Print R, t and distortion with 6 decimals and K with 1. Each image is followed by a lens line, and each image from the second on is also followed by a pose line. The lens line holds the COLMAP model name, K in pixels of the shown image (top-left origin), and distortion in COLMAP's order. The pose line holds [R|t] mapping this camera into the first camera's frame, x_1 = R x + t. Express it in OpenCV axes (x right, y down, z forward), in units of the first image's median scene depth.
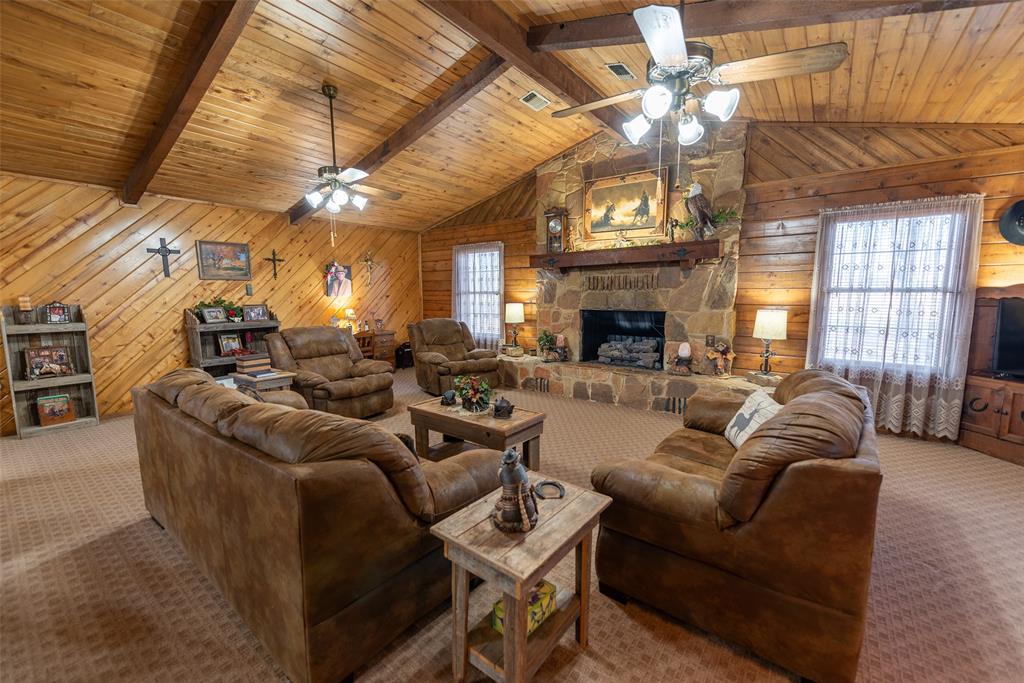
lens RADIAL K [[410.7, 0, 511.6], [0, 410.7, 343.6], [0, 0, 1]] dist [0.010586, -0.004191]
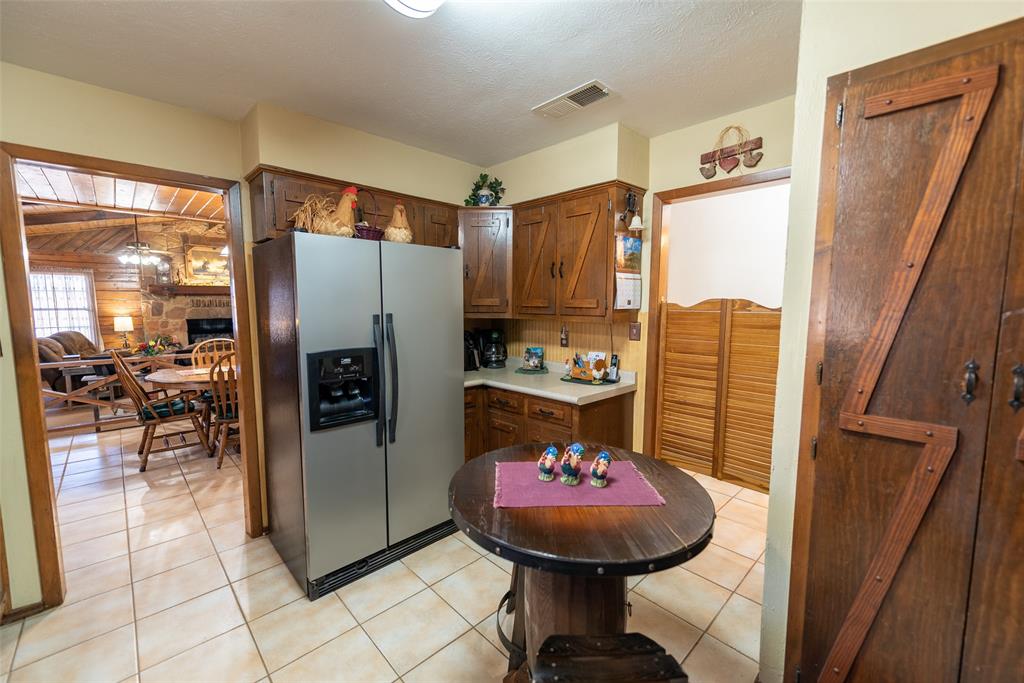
lens RADIAL K [[410.7, 0, 513.1], [0, 410.7, 343.4], [0, 0, 1]] dist [0.010586, -0.004191]
pose [[0.146540, -0.094916, 0.984640, -1.378747], [0.117061, 0.990056, 0.078016, 0.040209], [-0.982254, 0.103831, 0.156194, -0.573457]]
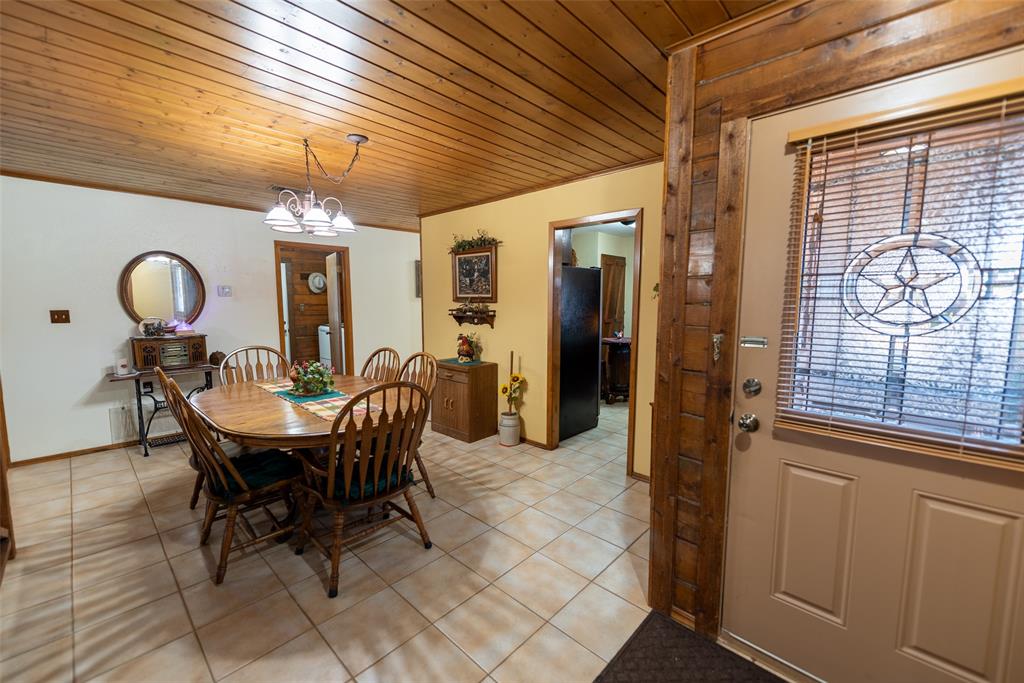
lens RADIAL K [[410.7, 0, 513.2], [0, 410.7, 342.8], [0, 0, 1]] dist [0.010586, -0.004191]
pose [[-0.995205, -0.008192, 0.097466, -0.979143], [0.013874, 0.974586, 0.223584, -0.084218], [-0.096820, 0.223864, -0.969799, 0.473376]]
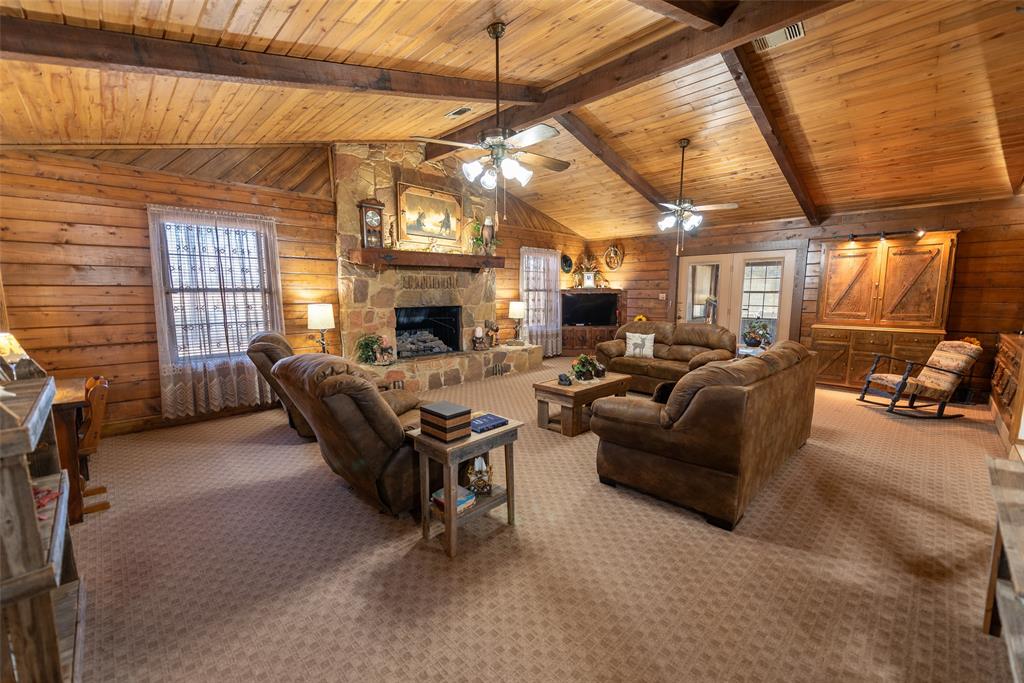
lens RADIAL K [[410.7, 0, 514.0], [0, 410.7, 344.0], [0, 0, 1]] dist [0.010586, -0.004191]
pose [[0.138141, -0.125074, 0.982483, -0.856438], [0.119597, 0.986842, 0.108813, -0.075769], [-0.983165, 0.102471, 0.151281, 0.617035]]
